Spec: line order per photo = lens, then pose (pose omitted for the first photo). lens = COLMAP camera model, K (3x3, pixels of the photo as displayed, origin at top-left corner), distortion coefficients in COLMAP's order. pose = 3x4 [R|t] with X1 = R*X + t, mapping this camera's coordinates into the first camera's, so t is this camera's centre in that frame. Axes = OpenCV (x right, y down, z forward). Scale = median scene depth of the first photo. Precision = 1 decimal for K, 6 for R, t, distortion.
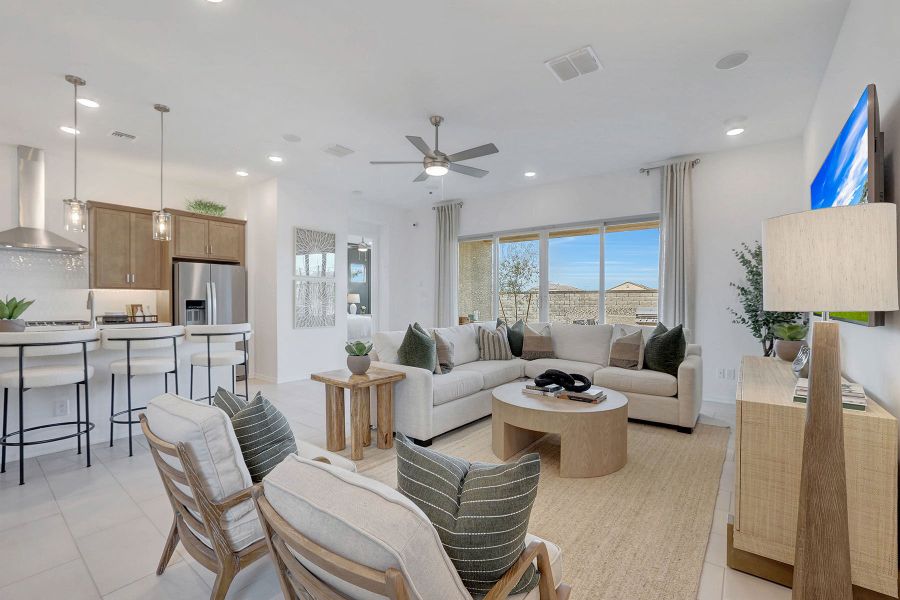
lens RADIAL K [[390.0, 0, 445.7], [0, 390.0, 303.2], [0, 0, 1]] dist [-0.030237, 0.007707]
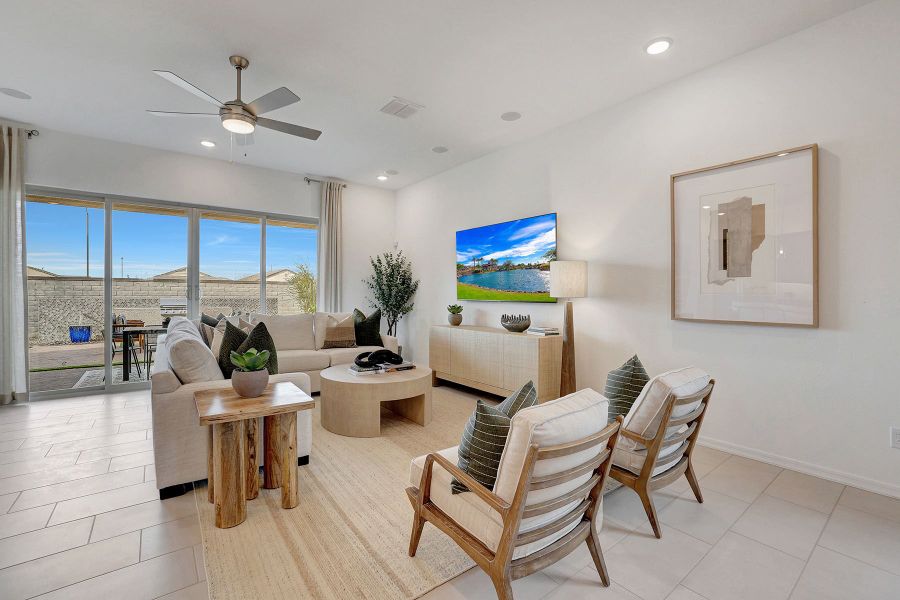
lens RADIAL K [[390.0, 0, 448.5], [0, 390.0, 298.8], [0, 0, 1]] dist [-0.030237, 0.007707]
pose [[0.241362, -0.010974, 0.970373, -0.484404], [-0.001838, 0.999929, 0.011766, -0.000369], [-0.970433, -0.004624, 0.241325, 0.291855]]
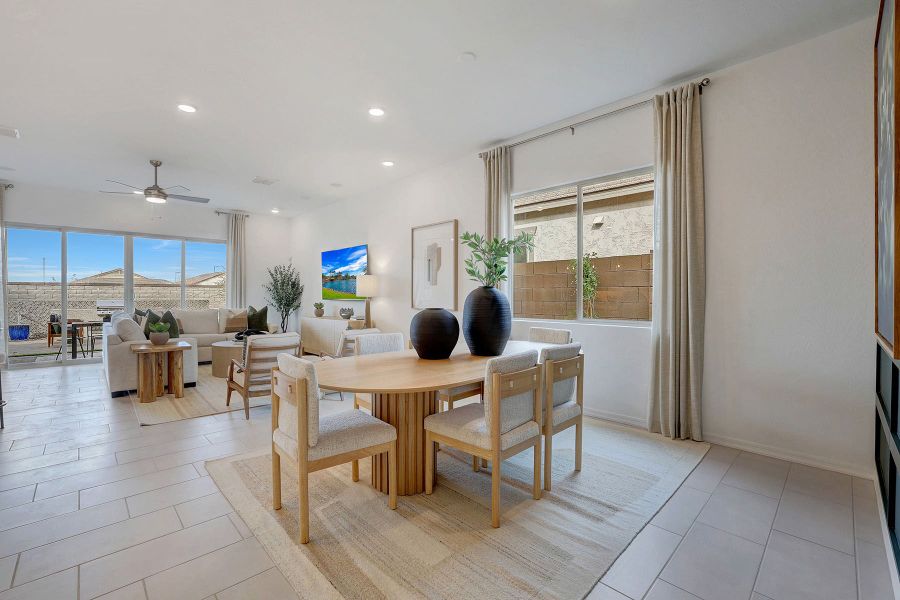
lens RADIAL K [[390.0, 0, 441.9], [0, 390.0, 300.7], [0, 0, 1]] dist [-0.030237, 0.007707]
pose [[0.140664, -0.010863, 0.989998, -0.877536], [0.001187, 0.999941, 0.010803, 0.004630], [-0.990057, -0.000345, 0.140669, -0.130207]]
